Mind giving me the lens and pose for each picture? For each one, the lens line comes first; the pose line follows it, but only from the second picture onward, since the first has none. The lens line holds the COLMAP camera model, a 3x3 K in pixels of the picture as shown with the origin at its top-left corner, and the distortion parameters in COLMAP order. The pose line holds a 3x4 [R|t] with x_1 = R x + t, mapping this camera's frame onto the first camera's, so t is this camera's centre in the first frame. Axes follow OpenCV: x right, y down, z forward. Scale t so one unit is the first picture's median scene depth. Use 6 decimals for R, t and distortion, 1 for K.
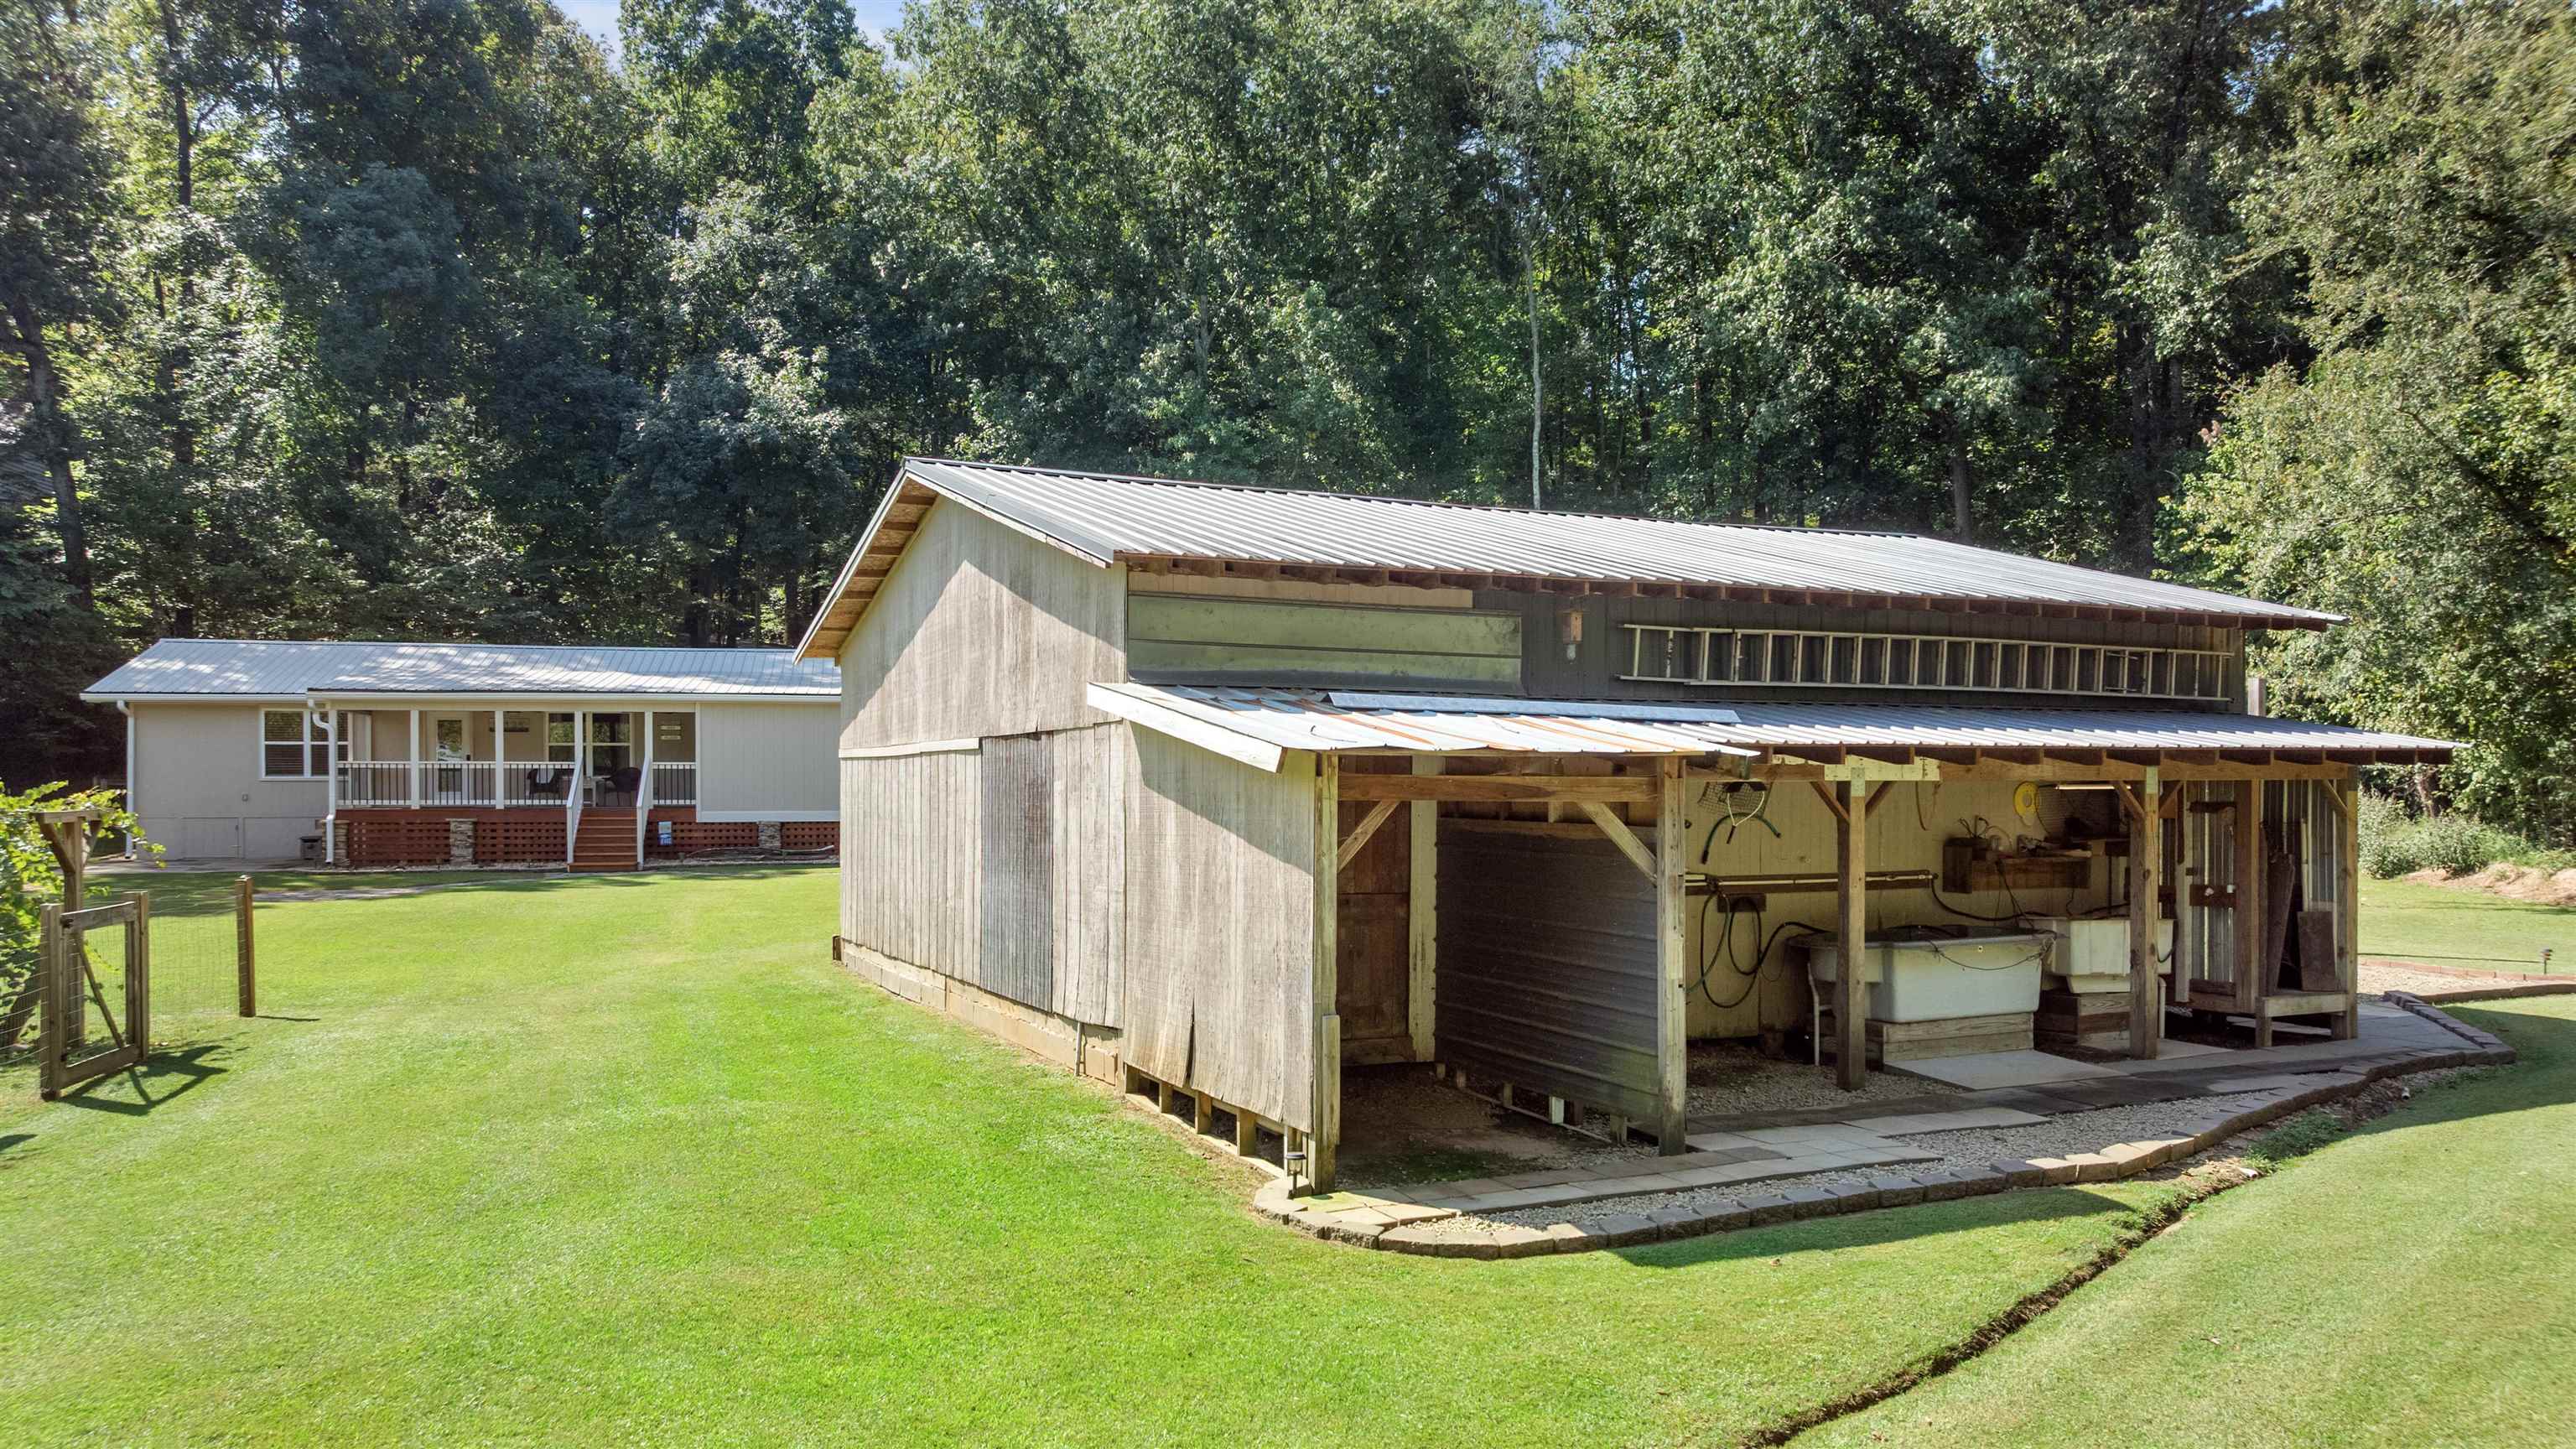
lens RADIAL K [[1806.7, 0, 1284.7], [0, 1806.7, 796.9], [0, 0, 1]] dist [-0.010611, -0.001989]
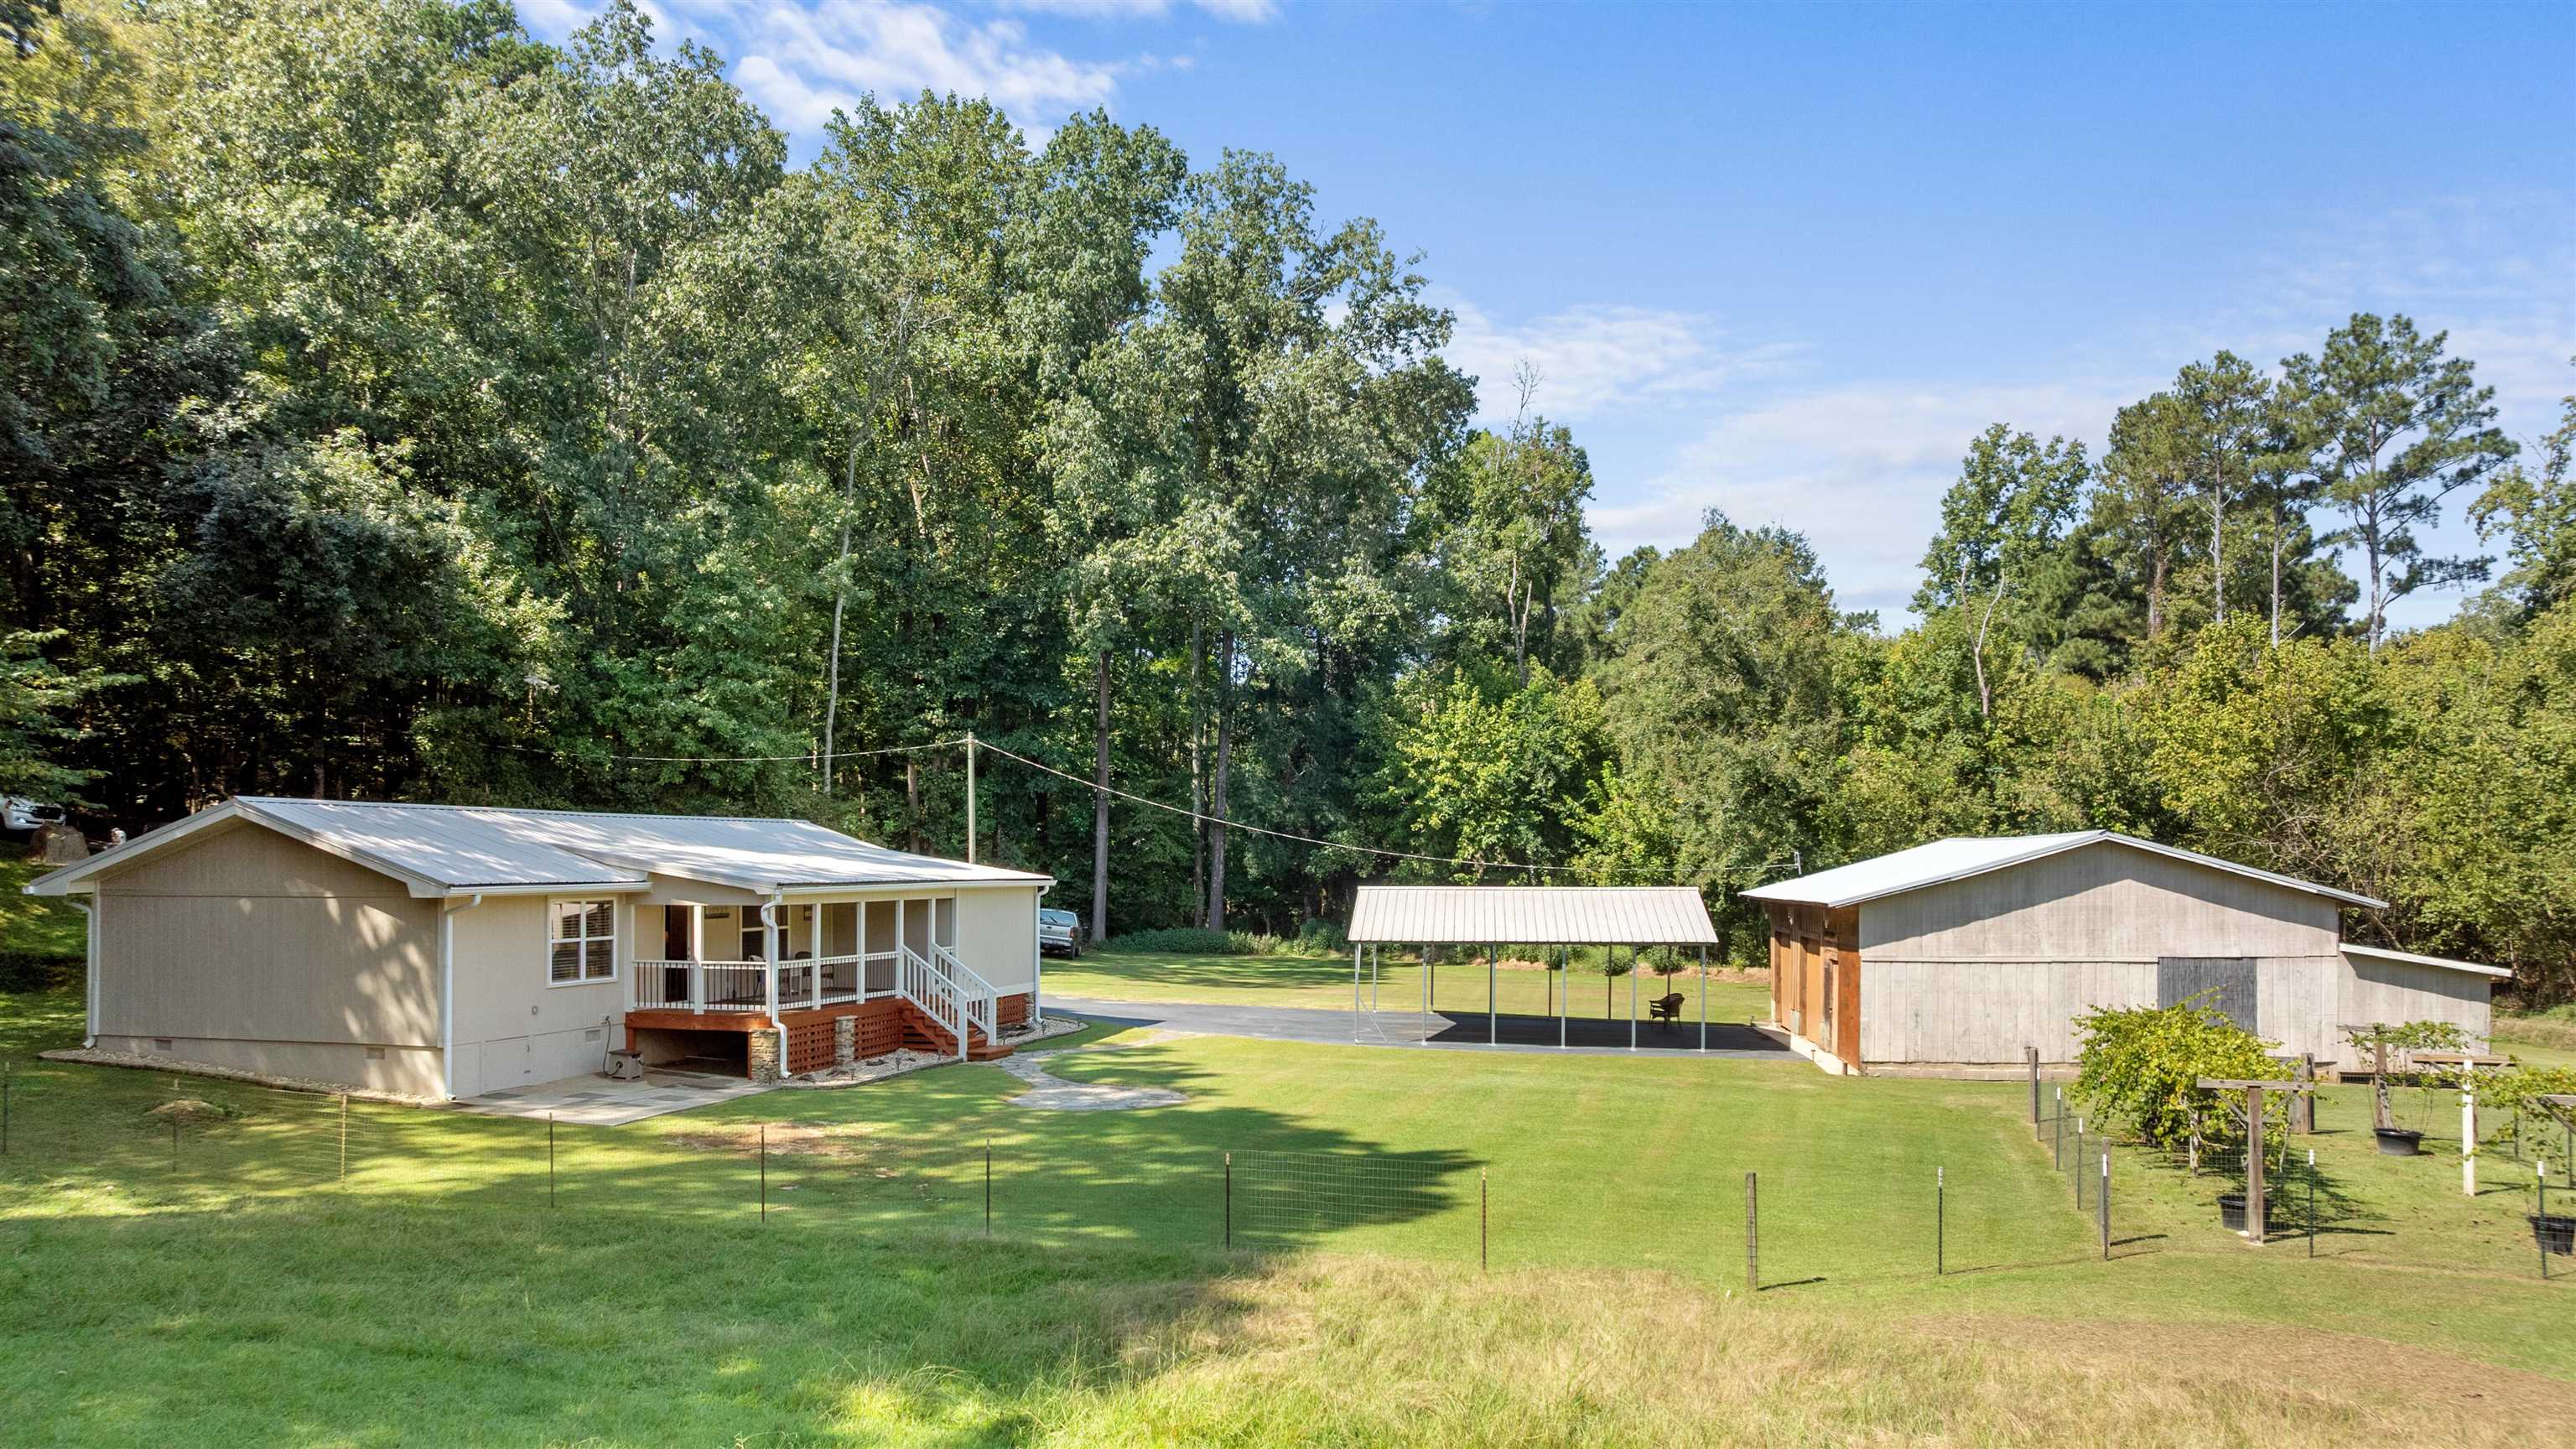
lens RADIAL K [[1814.6, 0, 1296.4], [0, 1814.6, 660.0], [0, 0, 1]] dist [-0.018385, 0.042982]
pose [[0.490772, 0.099874, 0.865545, -1.143242], [0.004881, 0.993078, -0.117358, -0.059233], [-0.871274, 0.061821, 0.486887, 0.321371]]
